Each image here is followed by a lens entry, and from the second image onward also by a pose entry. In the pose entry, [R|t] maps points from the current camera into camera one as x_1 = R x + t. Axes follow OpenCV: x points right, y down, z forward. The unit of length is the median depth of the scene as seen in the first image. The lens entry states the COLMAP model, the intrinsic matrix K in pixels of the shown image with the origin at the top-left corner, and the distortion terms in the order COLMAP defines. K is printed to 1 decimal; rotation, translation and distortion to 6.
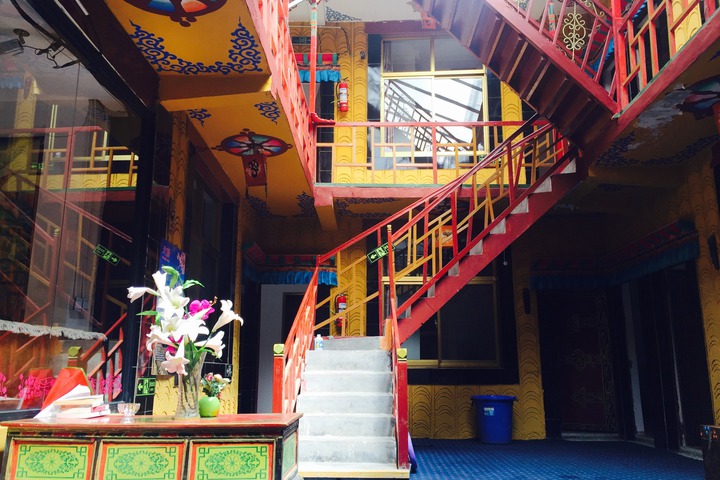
lens RADIAL K [[615.3, 0, 358.8], [0, 615.3, 240.8], [0, 0, 1]] dist [0.038256, -0.003286]
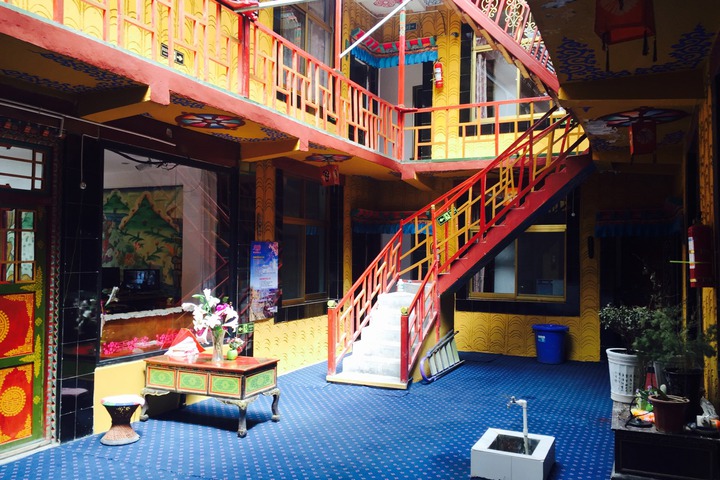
lens RADIAL K [[615.3, 0, 361.0], [0, 615.3, 239.7], [0, 0, 1]] dist [0.038256, -0.003286]
pose [[0.917415, -0.003483, -0.397918, 0.348856], [0.077698, 0.982283, 0.170537, -0.152511], [0.390274, -0.187370, 0.901432, -0.219947]]
